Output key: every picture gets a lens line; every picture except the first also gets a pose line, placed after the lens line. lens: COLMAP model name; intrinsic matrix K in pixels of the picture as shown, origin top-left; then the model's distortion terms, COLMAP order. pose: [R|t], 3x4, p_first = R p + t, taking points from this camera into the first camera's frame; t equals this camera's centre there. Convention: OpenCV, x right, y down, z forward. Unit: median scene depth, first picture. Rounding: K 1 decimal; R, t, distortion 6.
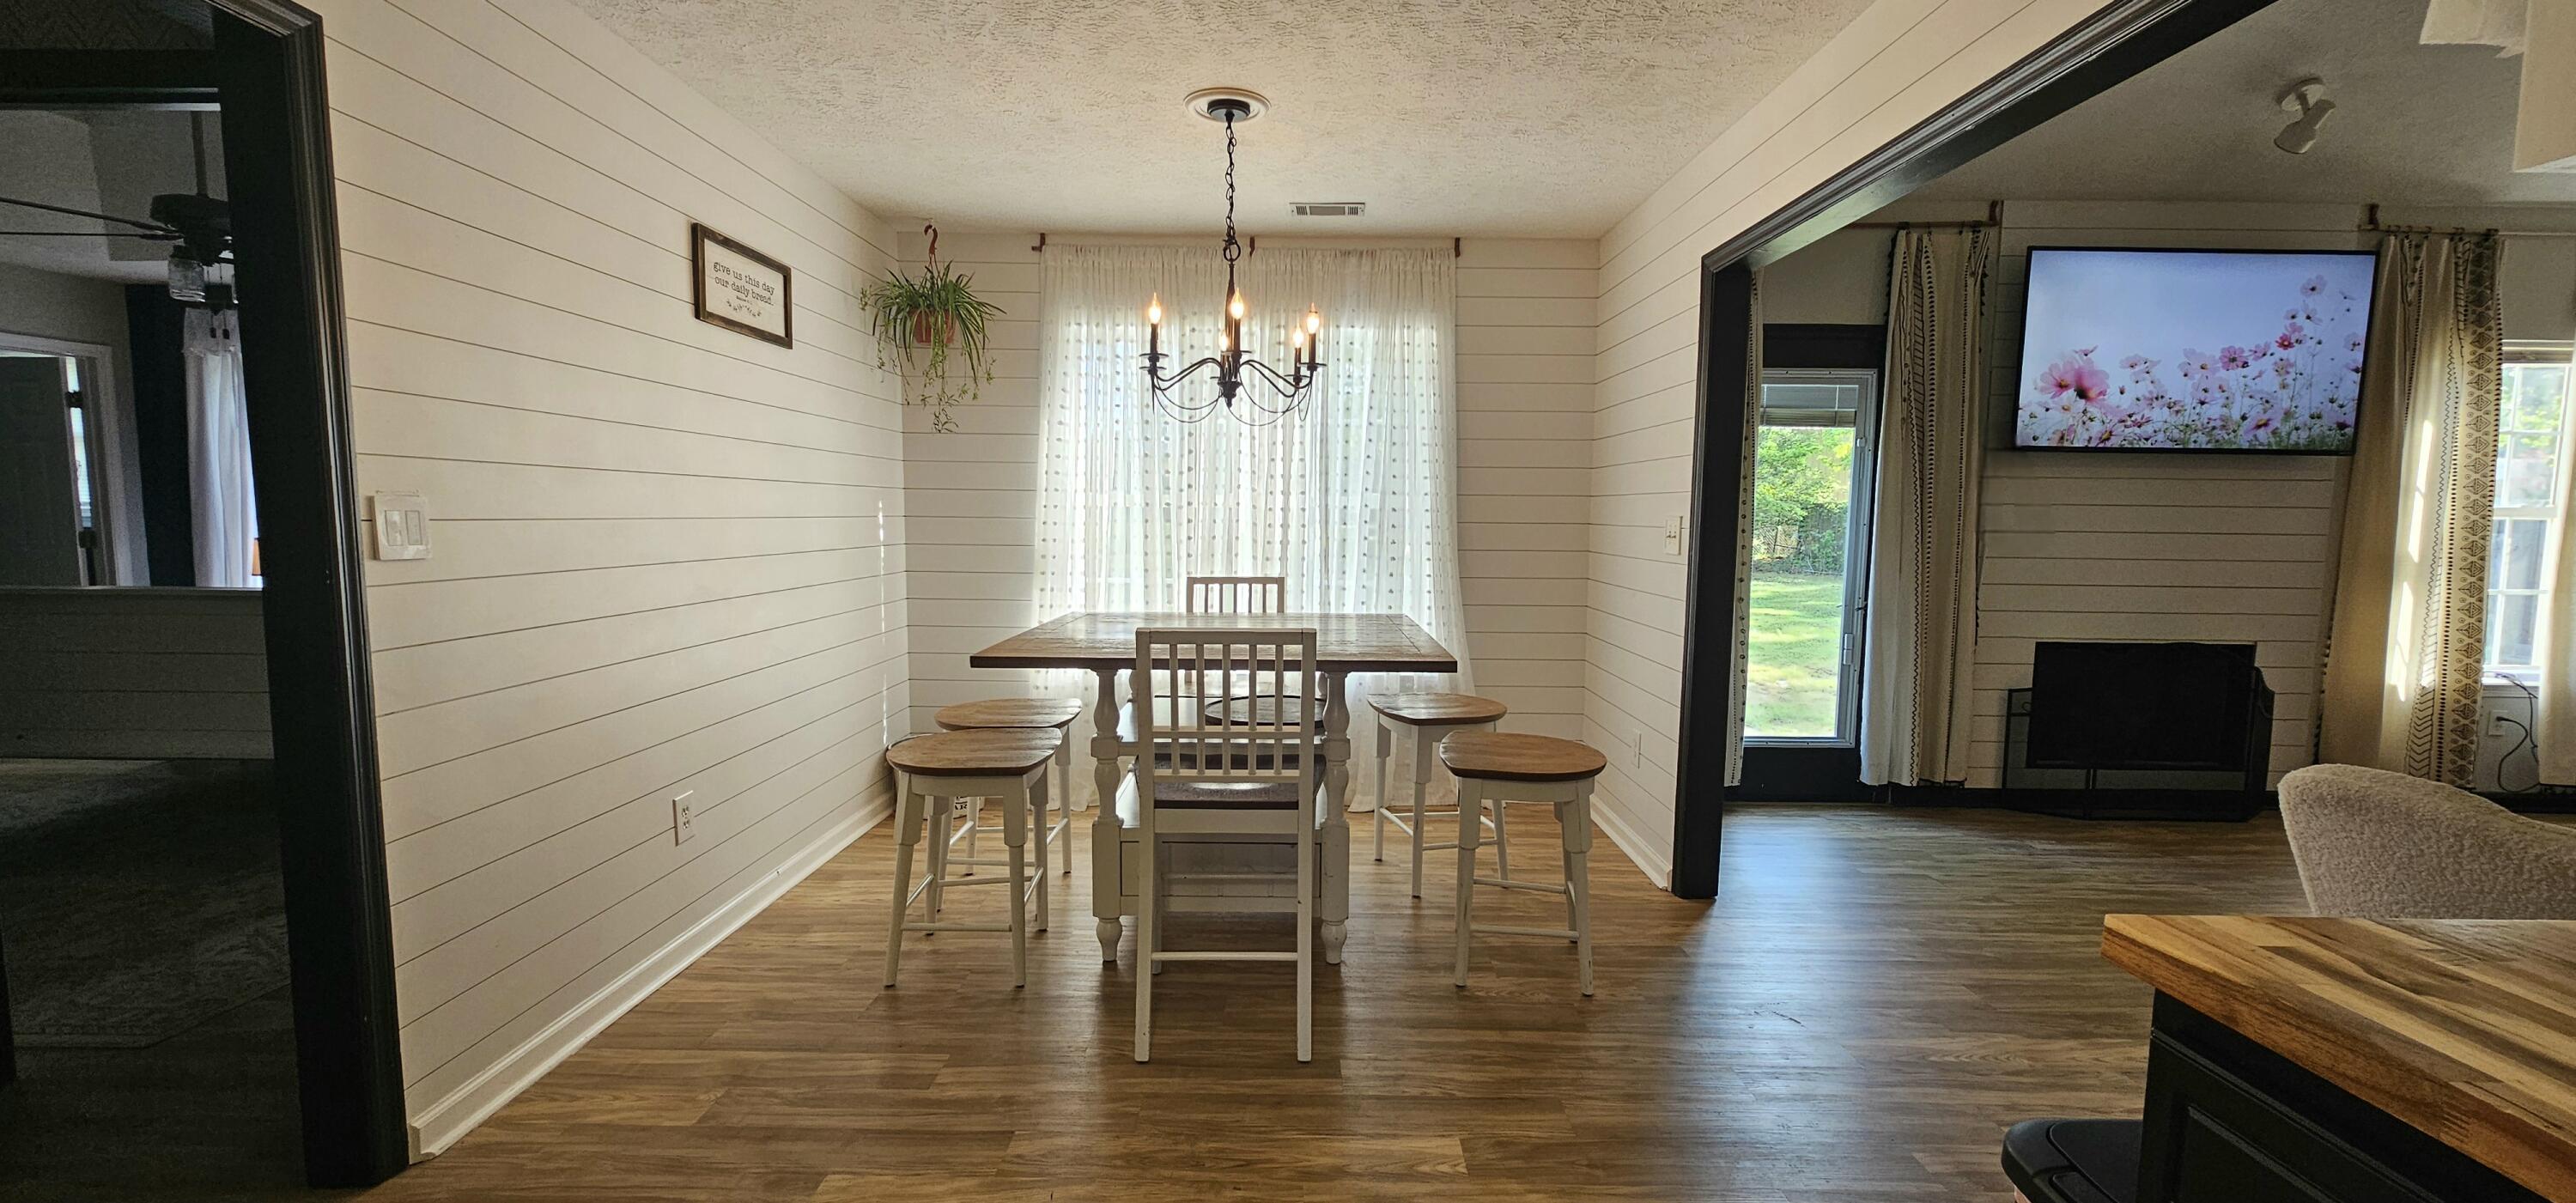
lens RADIAL K [[1050.1, 0, 1295.0], [0, 1050.1, 609.4], [0, 0, 1]] dist [0.002967, -0.000146]
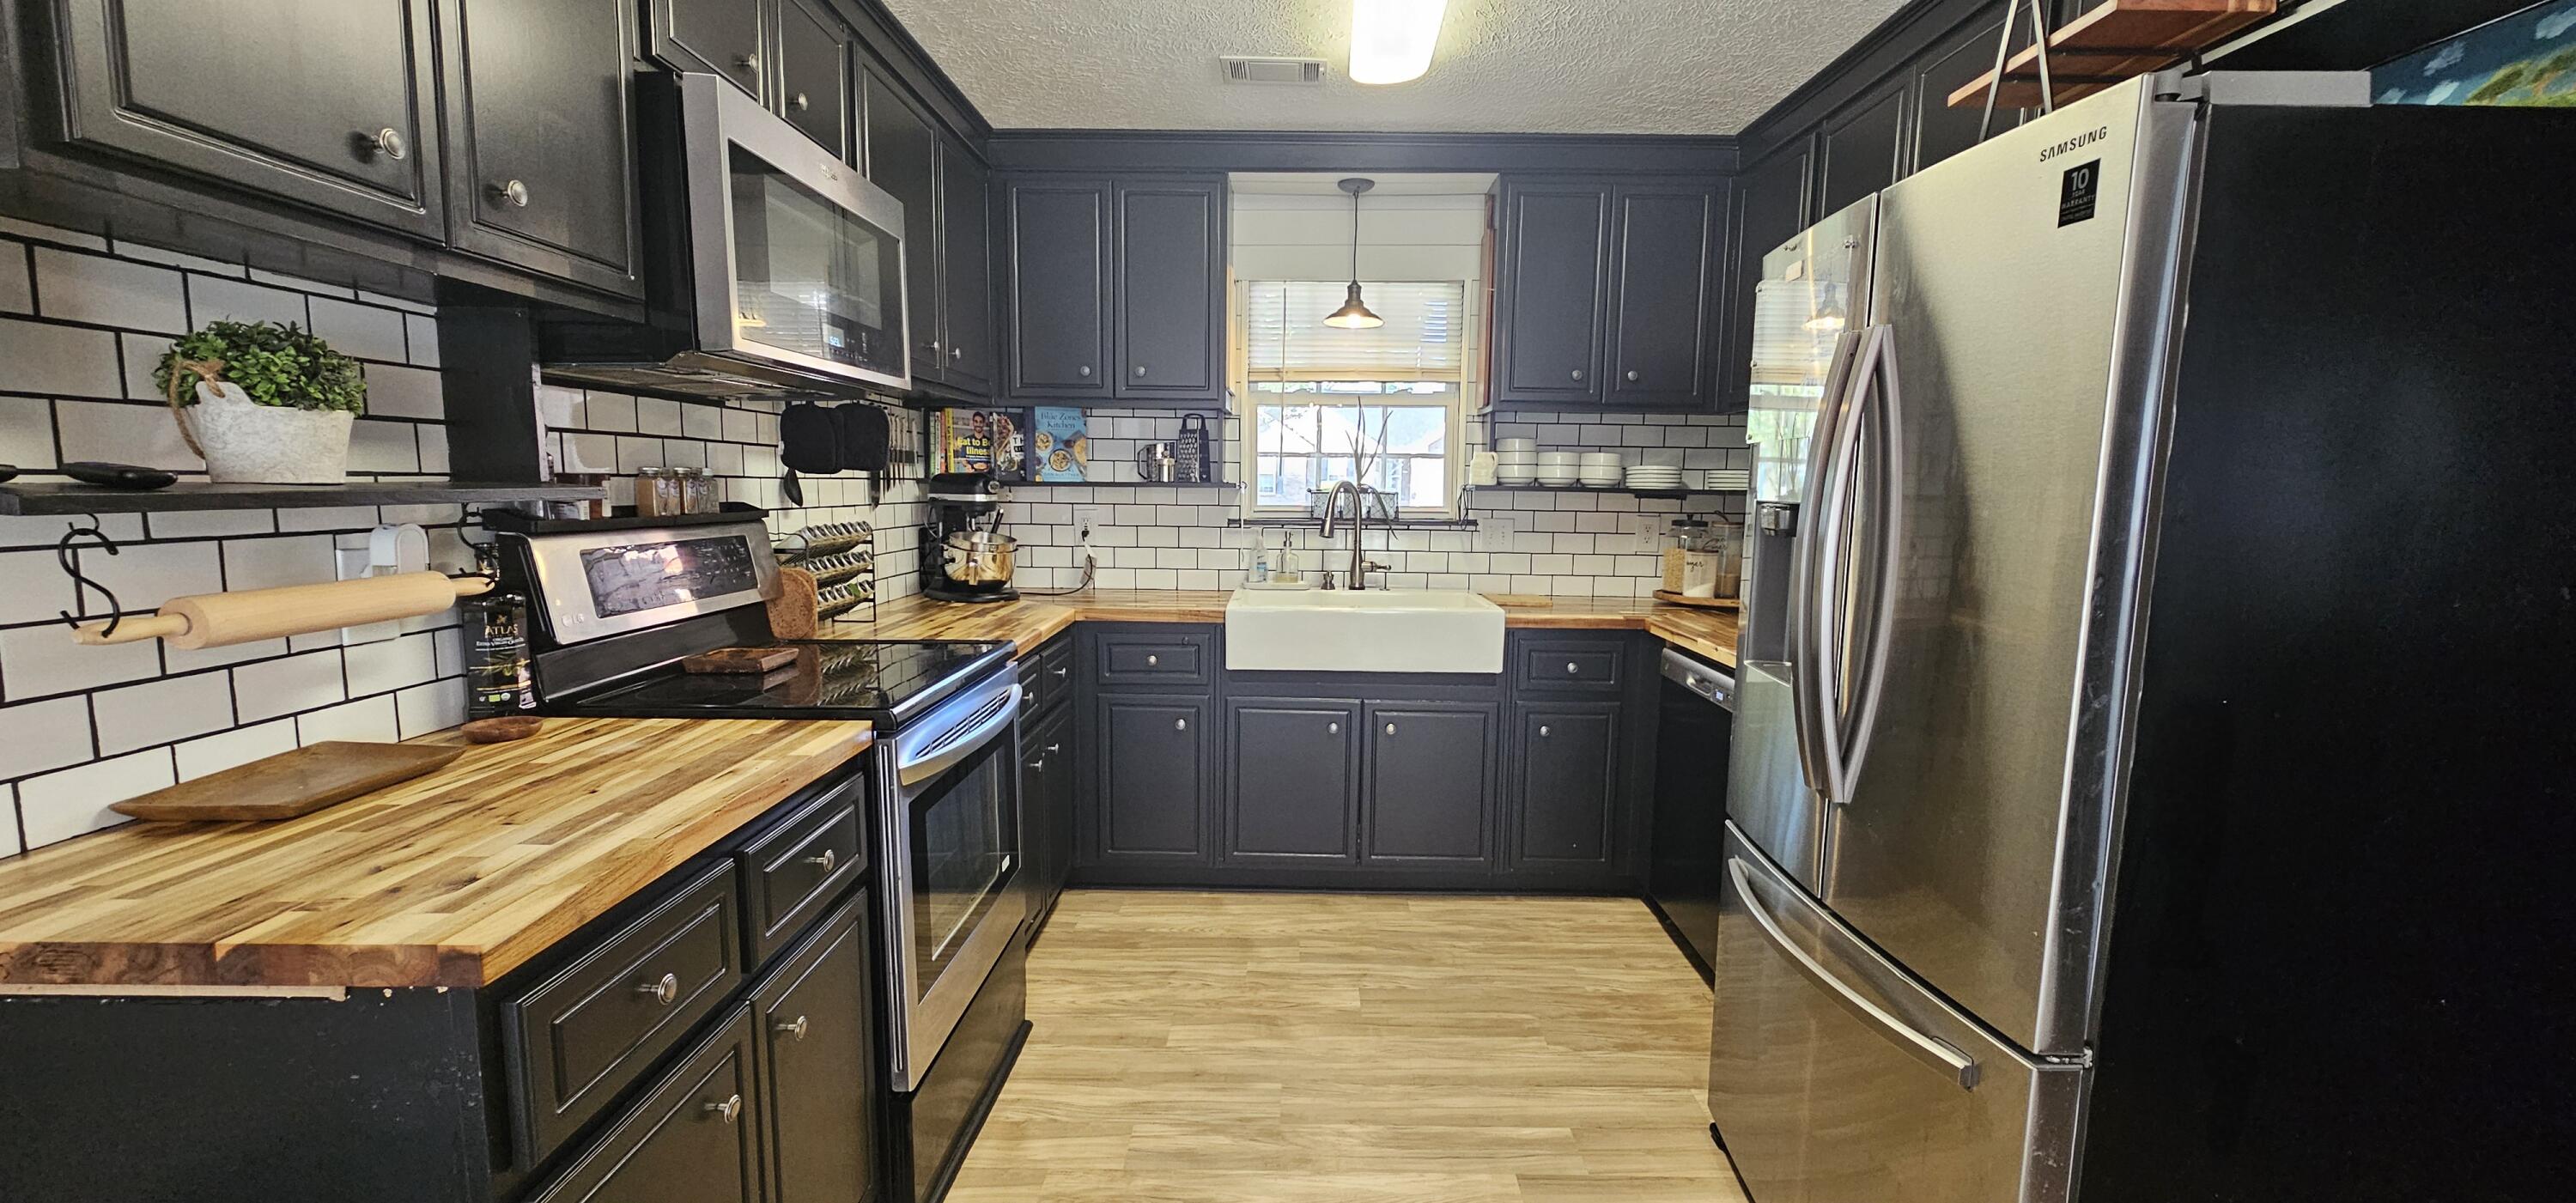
lens RADIAL K [[1050.1, 0, 1289.6], [0, 1050.1, 611.9], [0, 0, 1]] dist [0.002967, -0.000146]
pose [[-0.999647, -0.026556, 0.000878, 0.003799], [-0.025759, 0.976696, 0.213077, -0.049734], [-0.006517, 0.212979, -0.977035, 0.384491]]
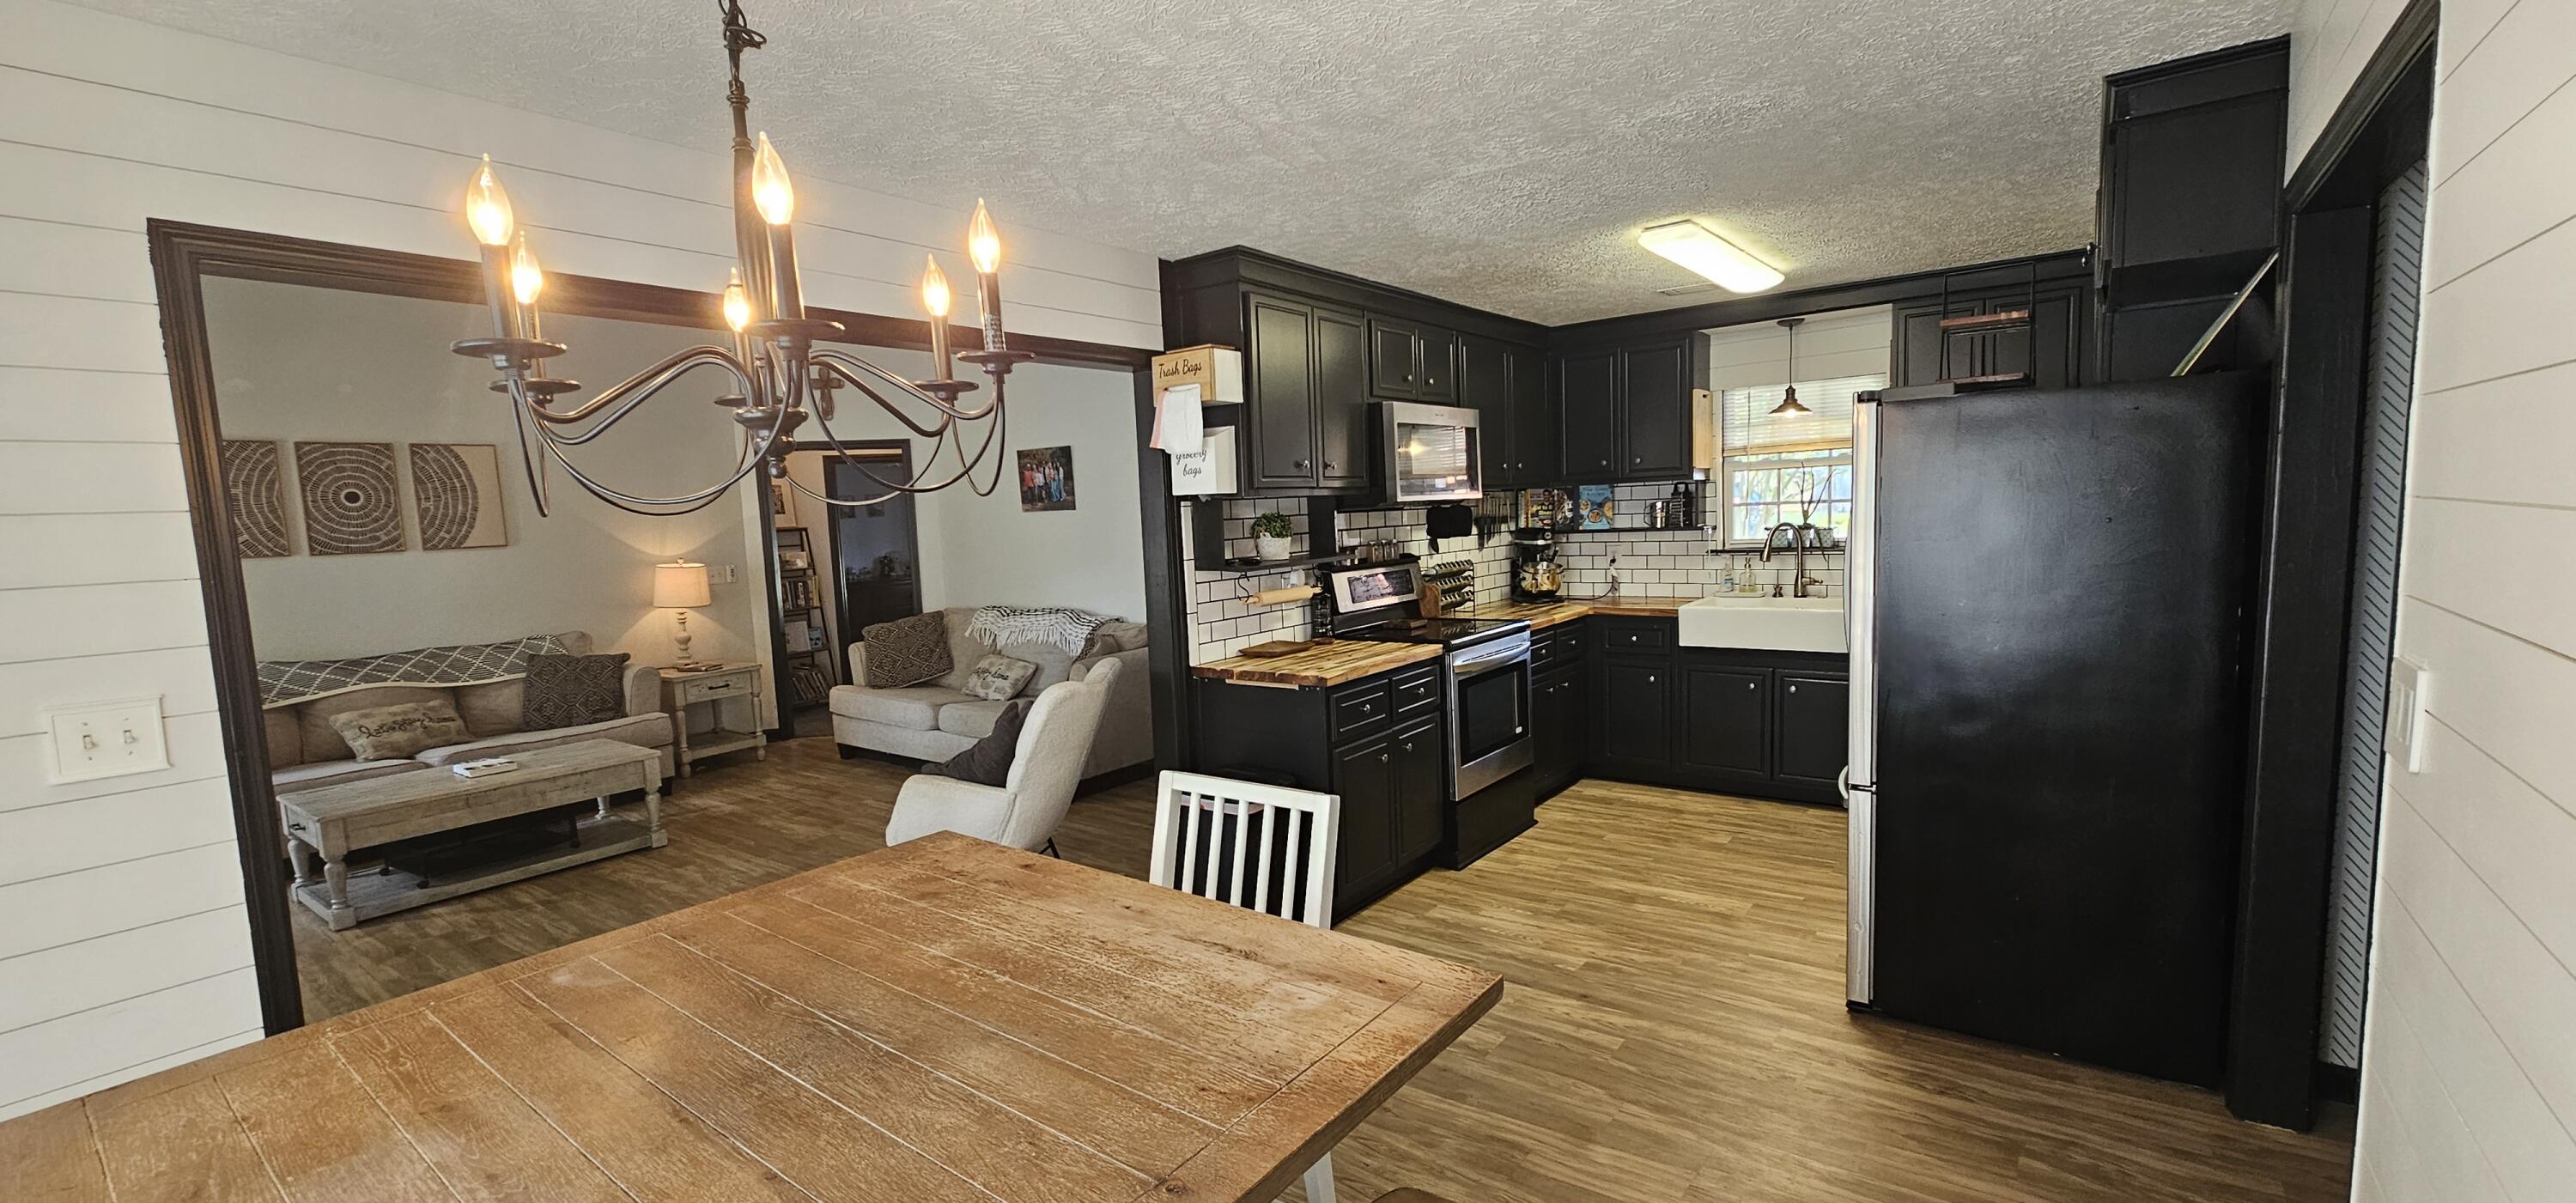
lens RADIAL K [[1050.1, 0, 1279.5], [0, 1050.1, 613.0], [0, 0, 1]] dist [0.002967, -0.000146]
pose [[-0.792810, -0.040117, 0.608147, -0.312556], [0.087951, 0.979856, 0.179295, -0.139969], [-0.603089, 0.195633, -0.773312, 0.851611]]
